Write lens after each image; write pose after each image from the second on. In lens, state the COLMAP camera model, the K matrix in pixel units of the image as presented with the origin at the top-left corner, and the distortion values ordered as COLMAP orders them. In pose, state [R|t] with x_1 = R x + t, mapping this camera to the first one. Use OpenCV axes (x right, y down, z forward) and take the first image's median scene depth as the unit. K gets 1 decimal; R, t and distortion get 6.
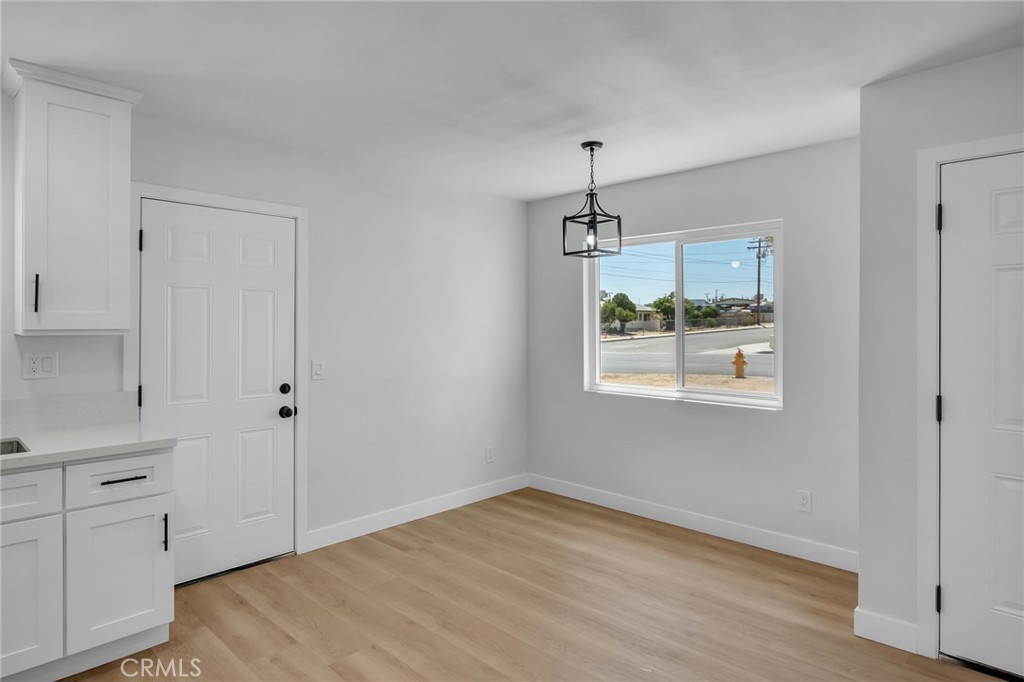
lens RADIAL K [[582.3, 0, 512.5], [0, 582.3, 338.0], [0, 0, 1]] dist [-0.008578, 0.001814]
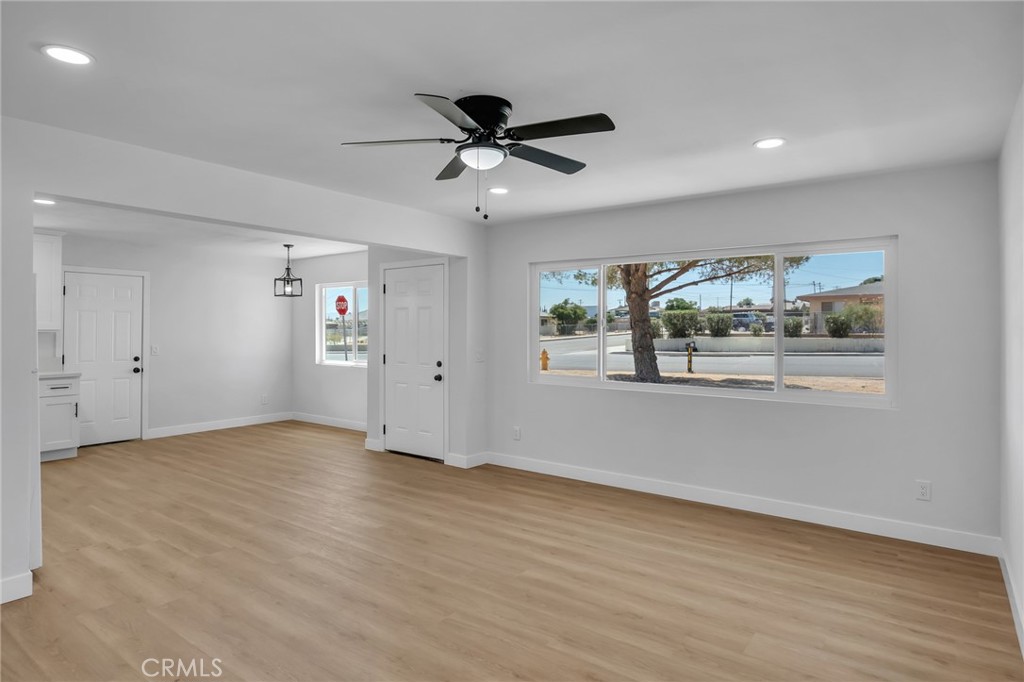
lens RADIAL K [[582.3, 0, 511.8], [0, 582.3, 334.9], [0, 0, 1]] dist [-0.008578, 0.001814]
pose [[0.991897, 0.000985, 0.127040, 0.670070], [0.000664, 0.999916, -0.012939, 0.028962], [-0.127042, 0.012918, 0.991813, -1.218150]]
